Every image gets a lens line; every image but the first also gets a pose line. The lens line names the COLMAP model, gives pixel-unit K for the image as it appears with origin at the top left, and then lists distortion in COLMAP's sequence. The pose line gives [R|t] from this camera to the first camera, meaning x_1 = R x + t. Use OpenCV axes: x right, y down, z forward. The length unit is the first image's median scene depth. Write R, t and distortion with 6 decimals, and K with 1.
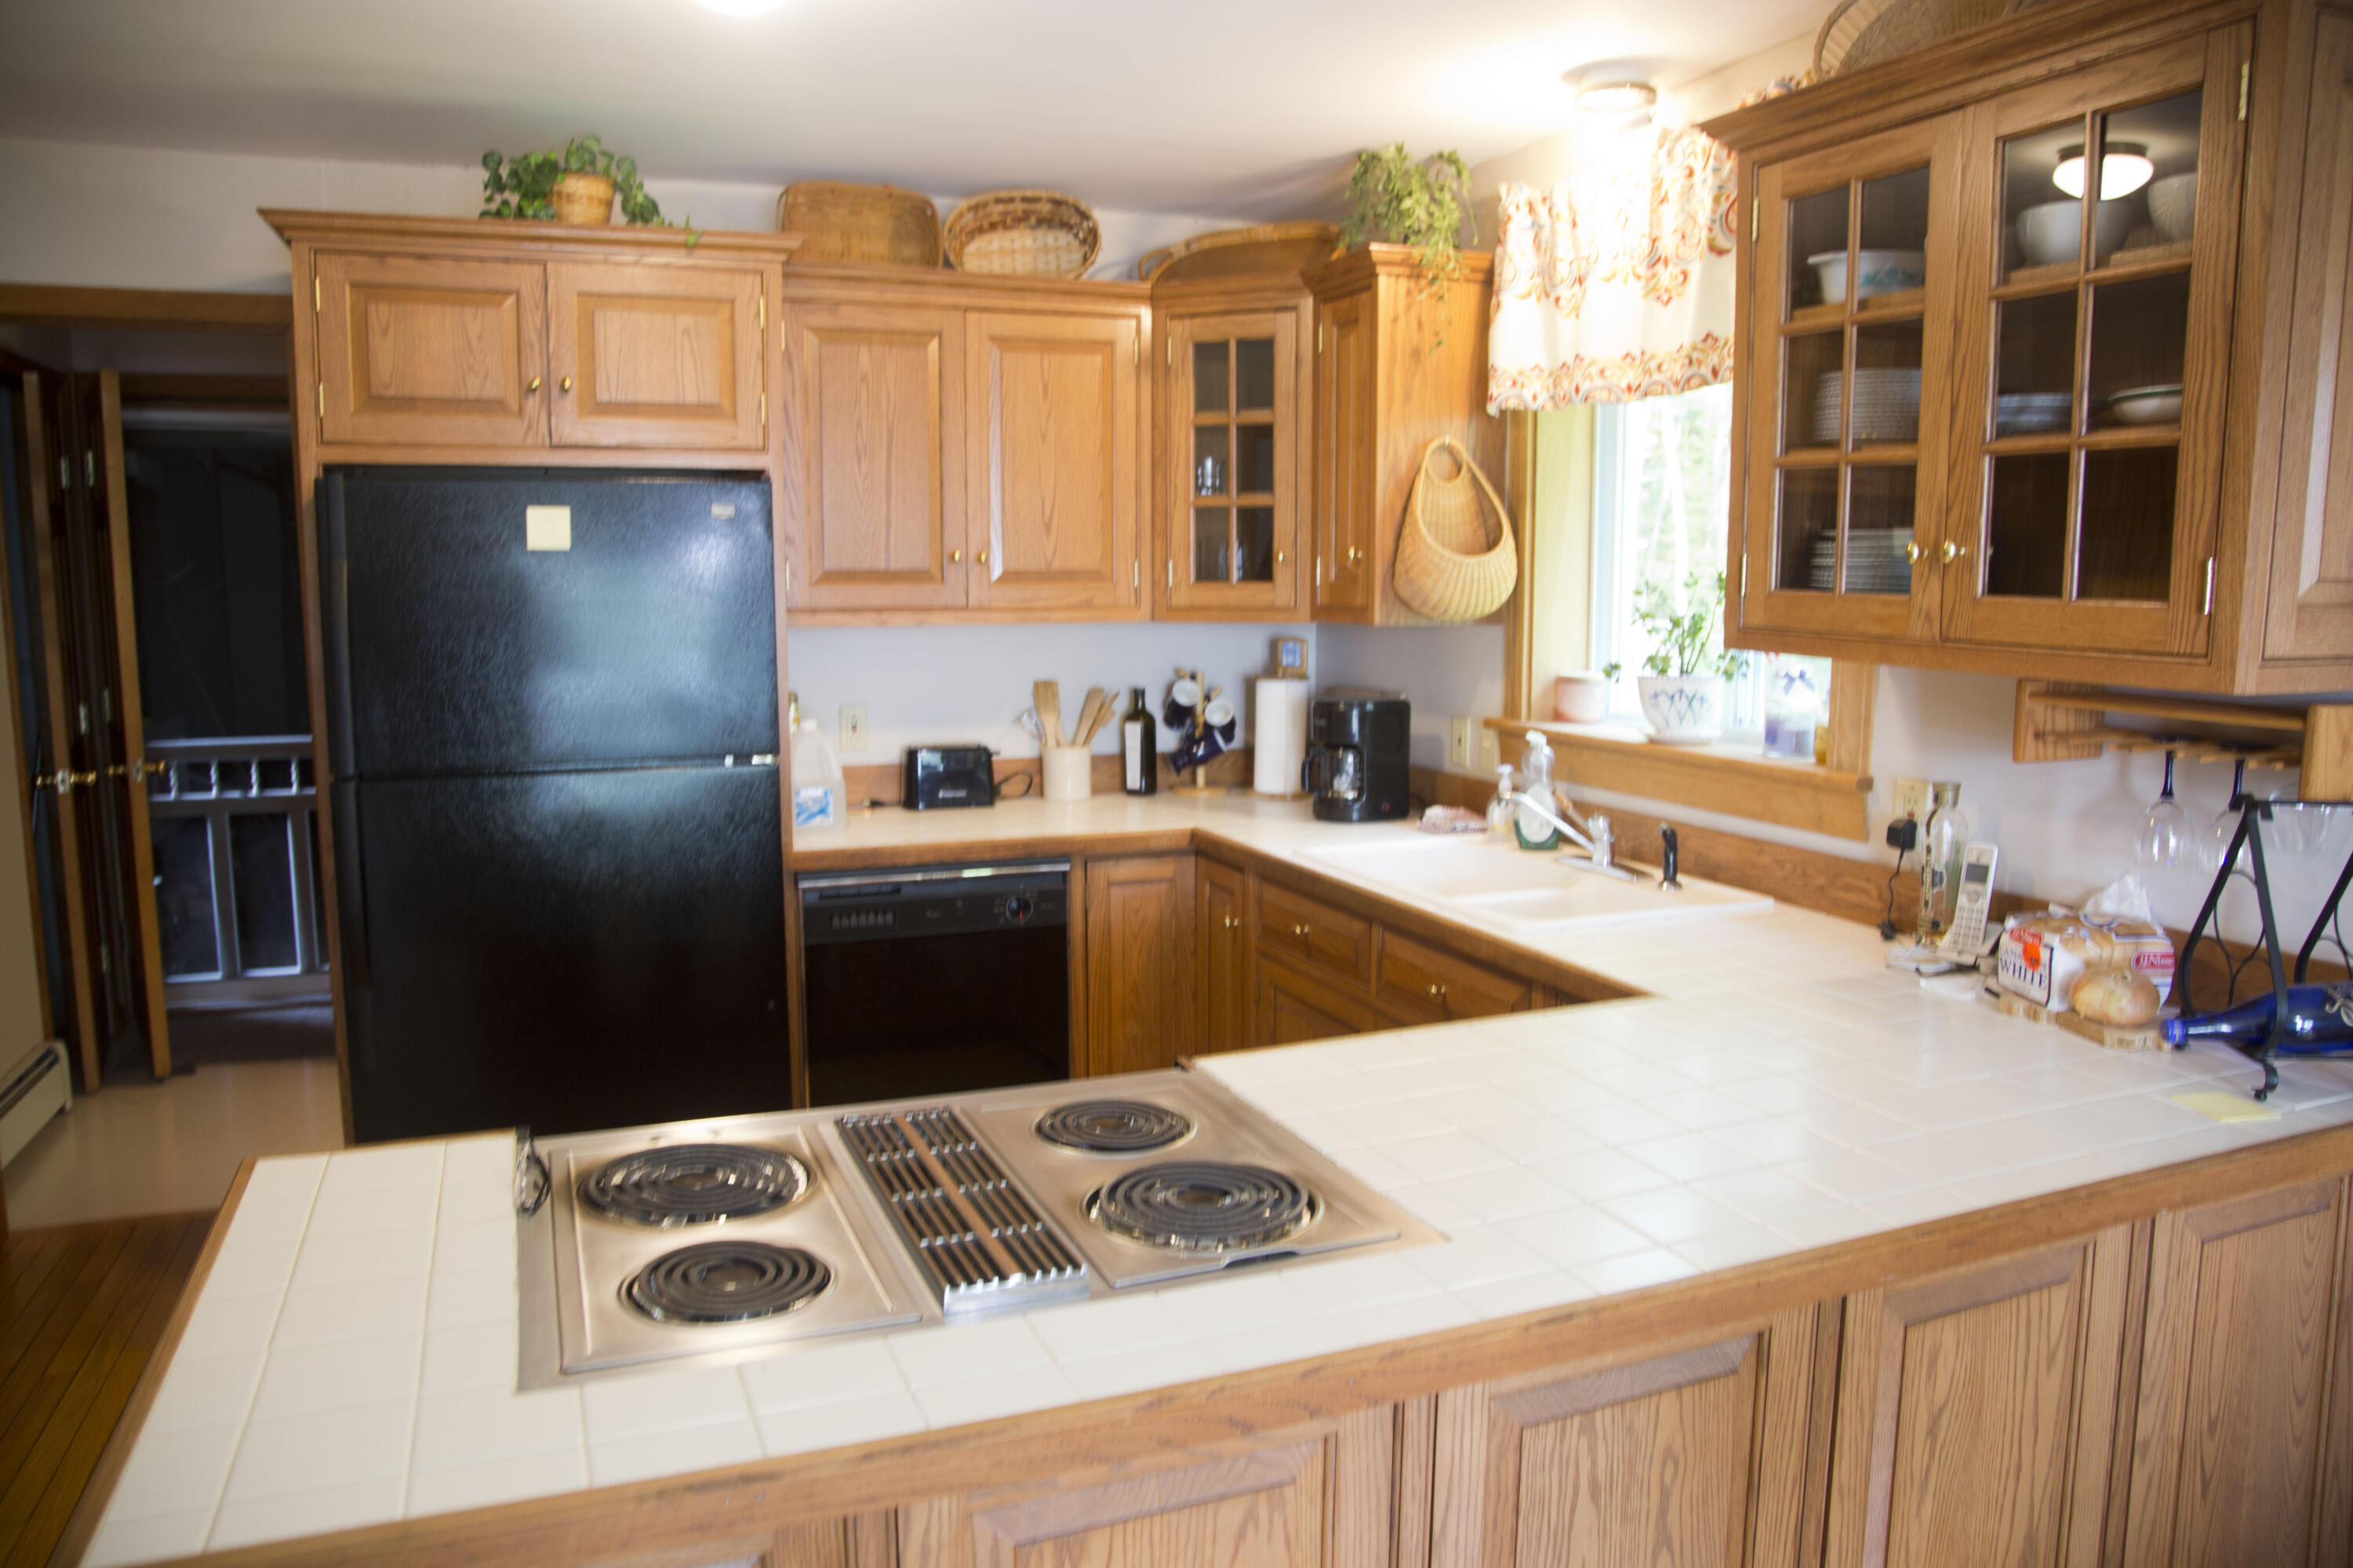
lens RADIAL K [[1622.9, 0, 1176.5], [0, 1622.9, 784.0], [0, 0, 1]] dist [-0.115702, 0.068193]
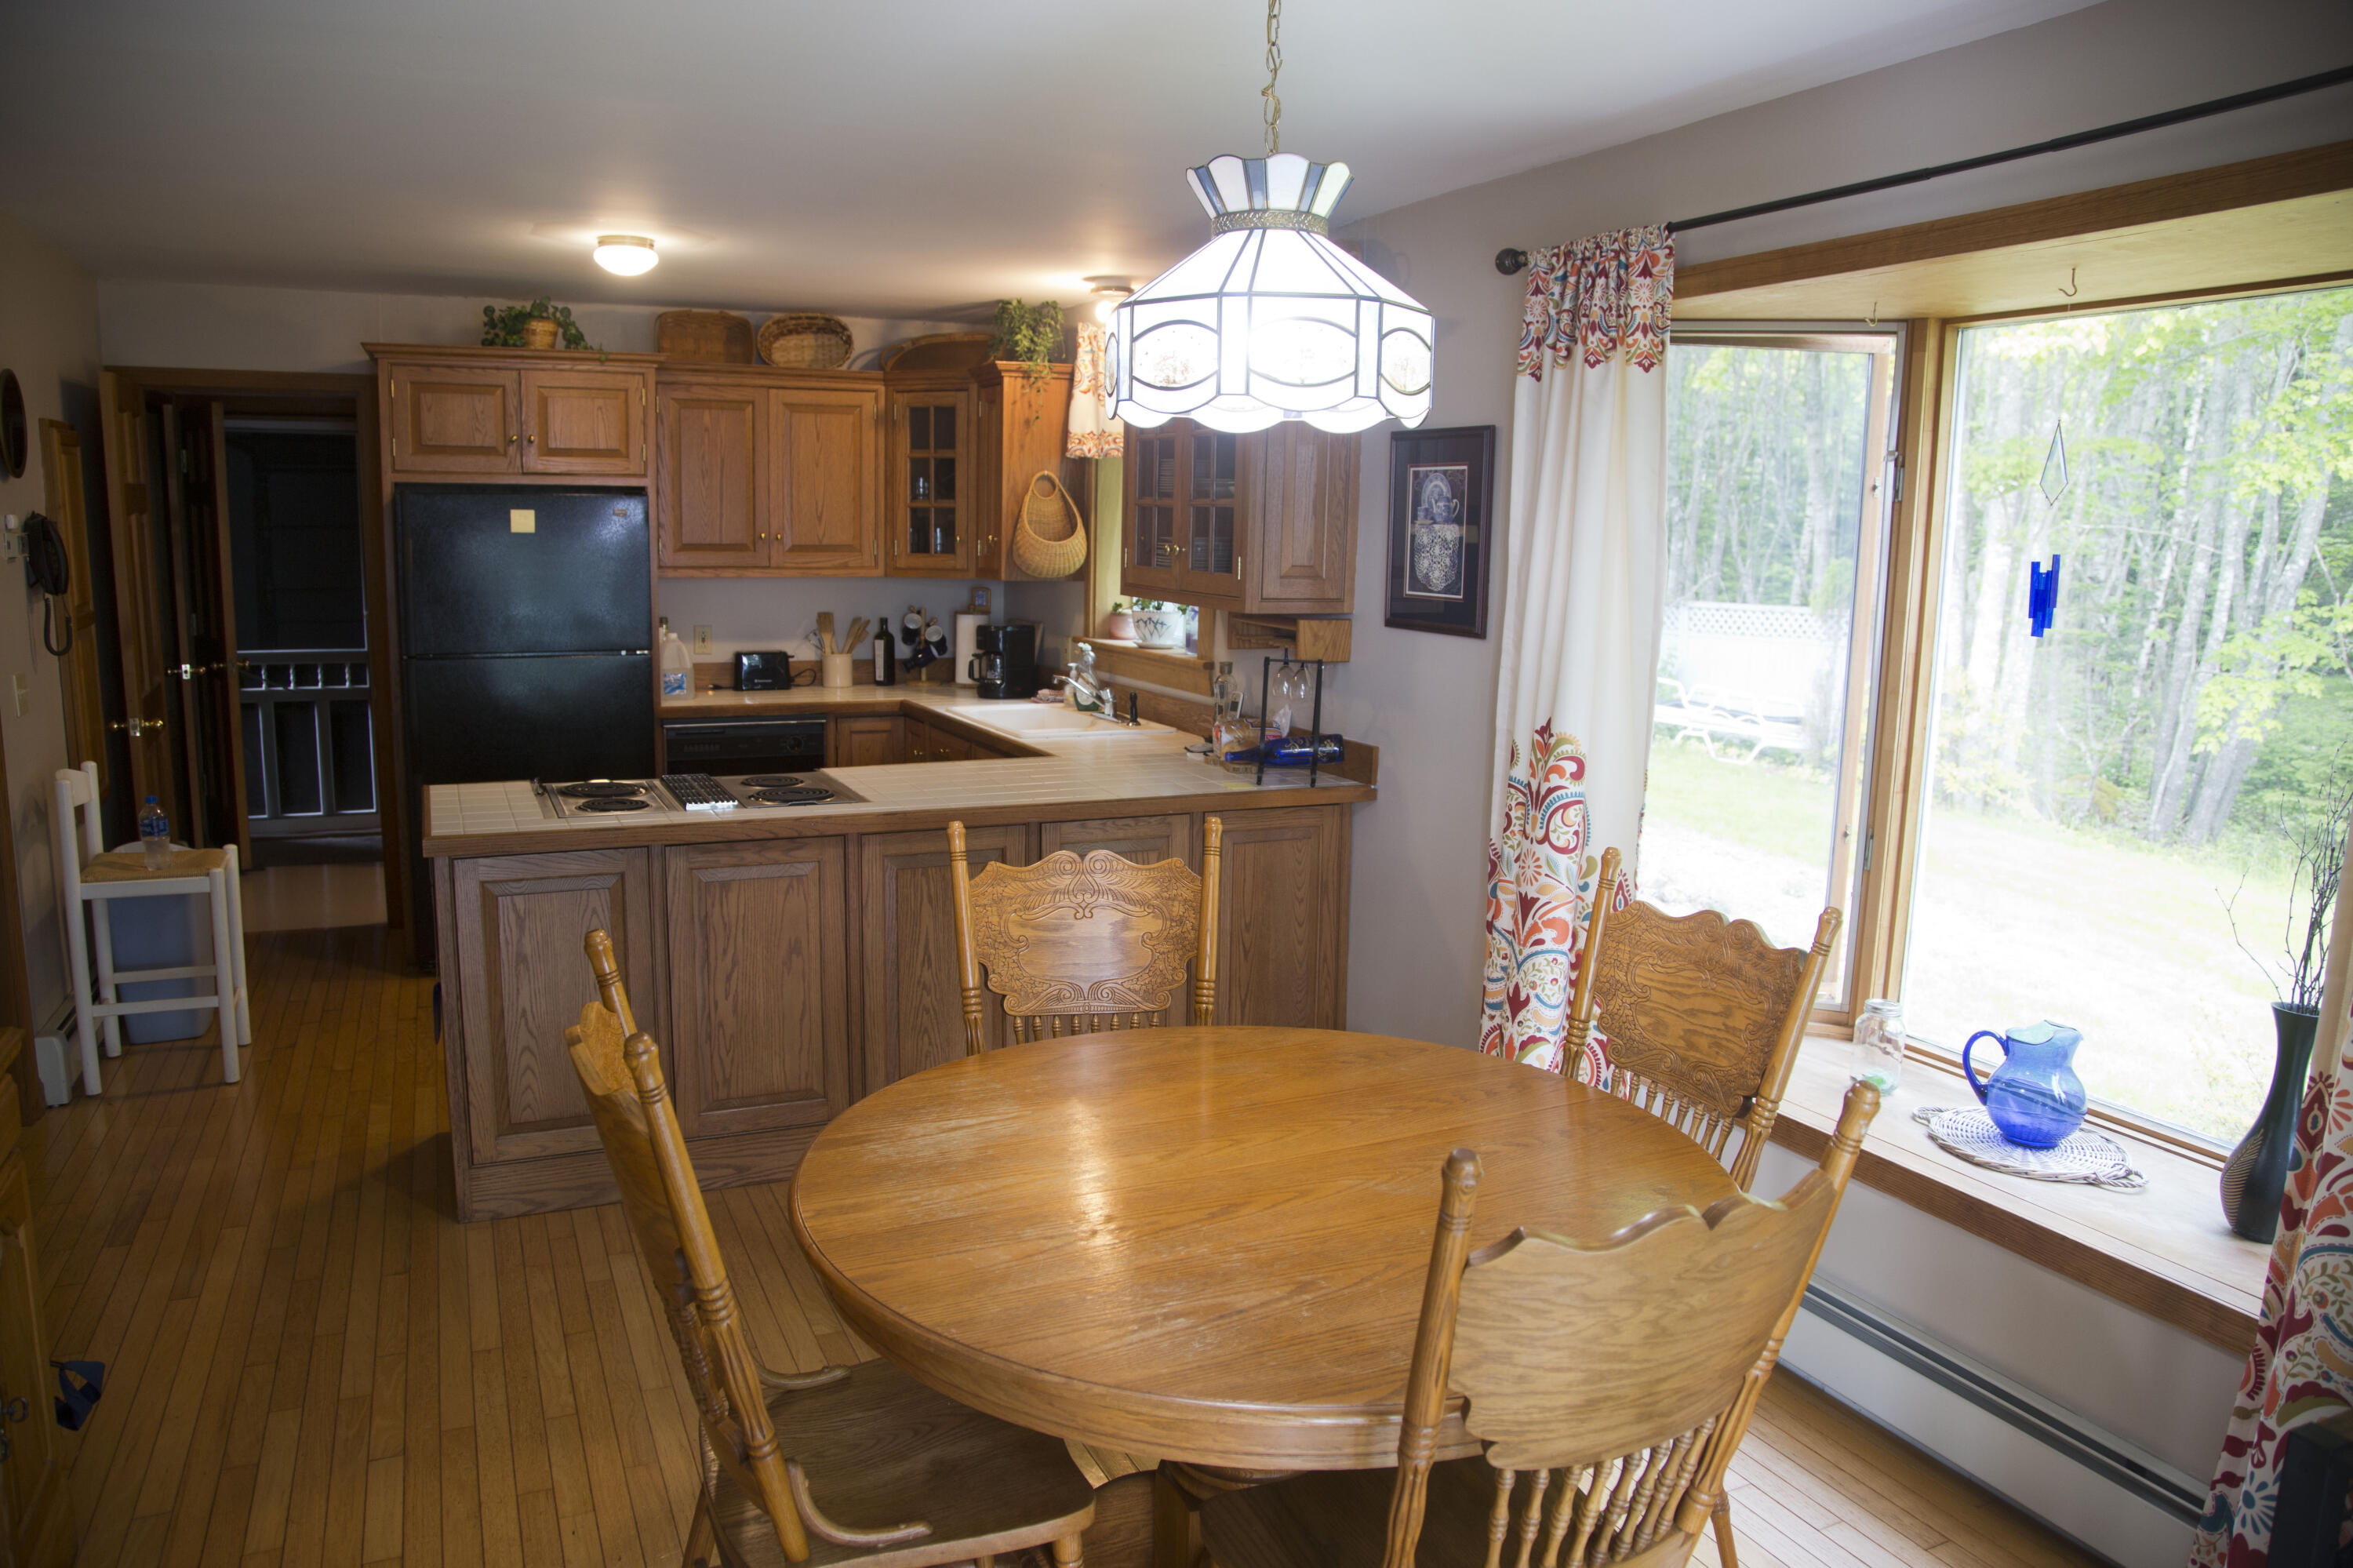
lens RADIAL K [[1622.9, 0, 1176.5], [0, 1622.9, 784.0], [0, 0, 1]] dist [-0.115702, 0.068193]
pose [[0.998564, 0.010279, 0.052573, 0.223940], [-0.011794, 0.999522, 0.028585, 0.067700], [-0.052254, -0.029164, 0.998208, -0.746177]]
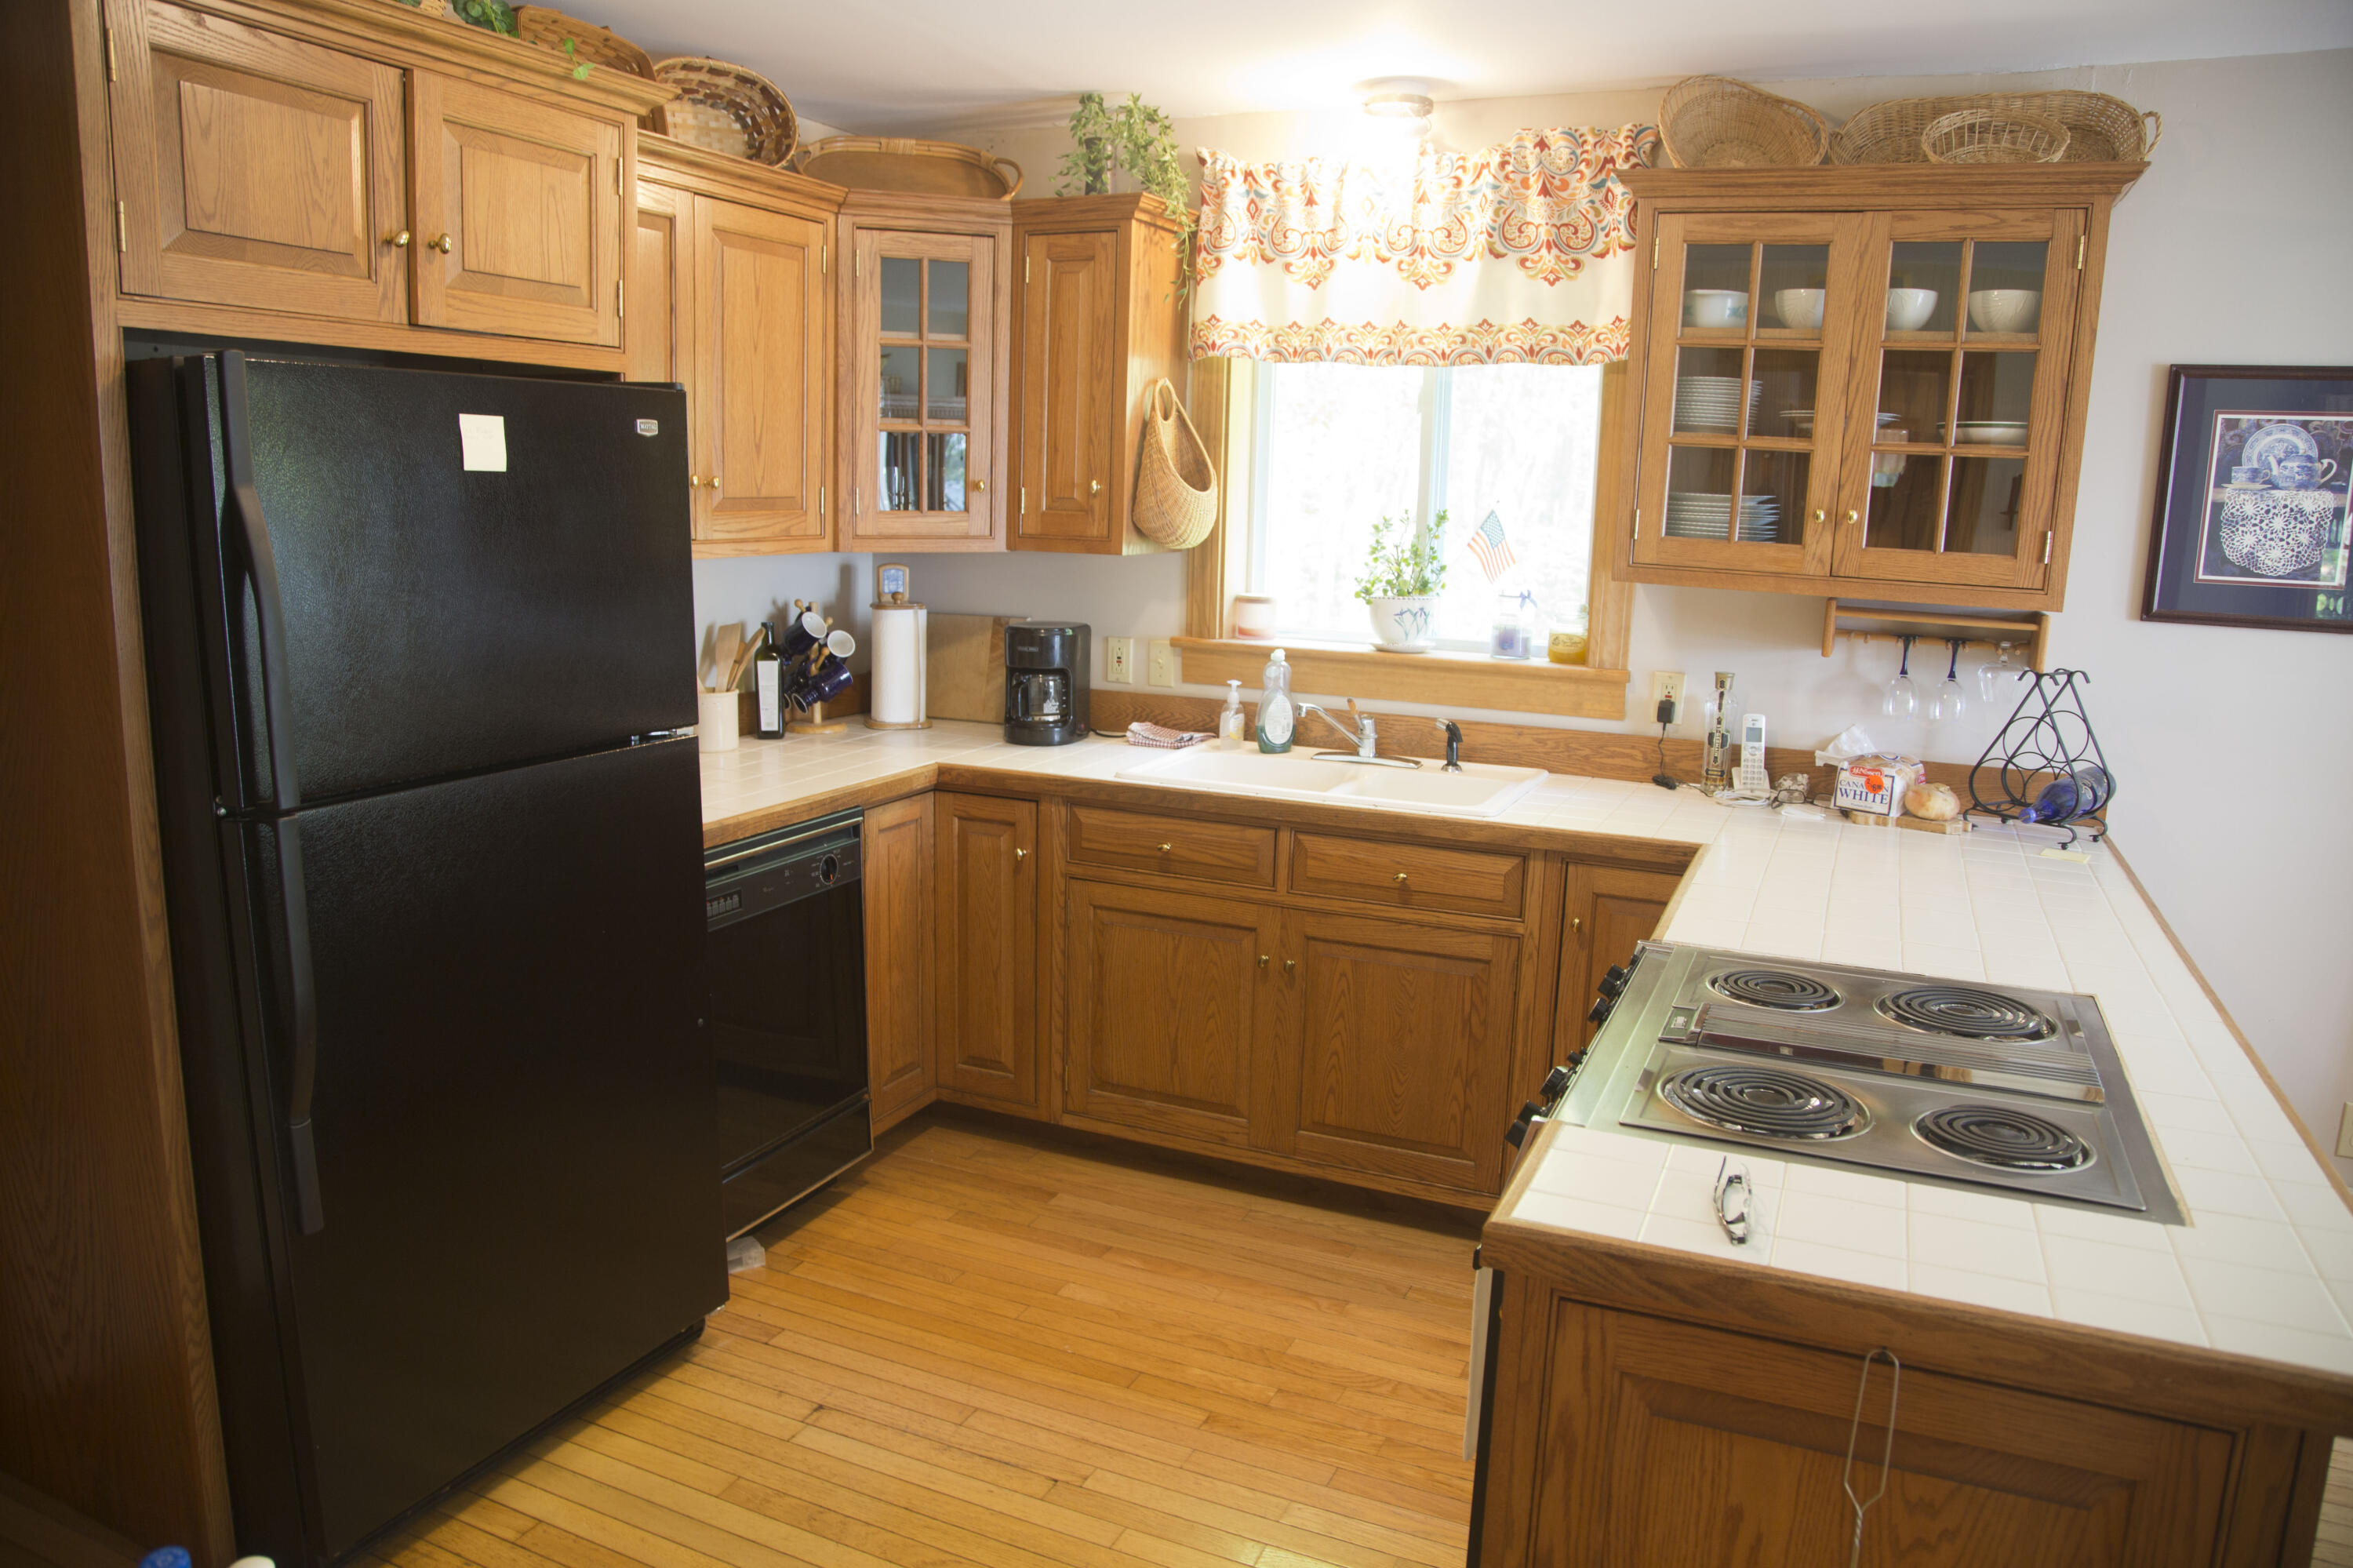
lens RADIAL K [[1622.9, 0, 1176.5], [0, 1622.9, 784.0], [0, 0, 1]] dist [-0.115702, 0.068193]
pose [[0.723763, -0.106358, 0.681803, -0.600060], [0.062707, 0.994100, 0.088509, -0.041733], [-0.687194, -0.021305, 0.726162, 0.210509]]
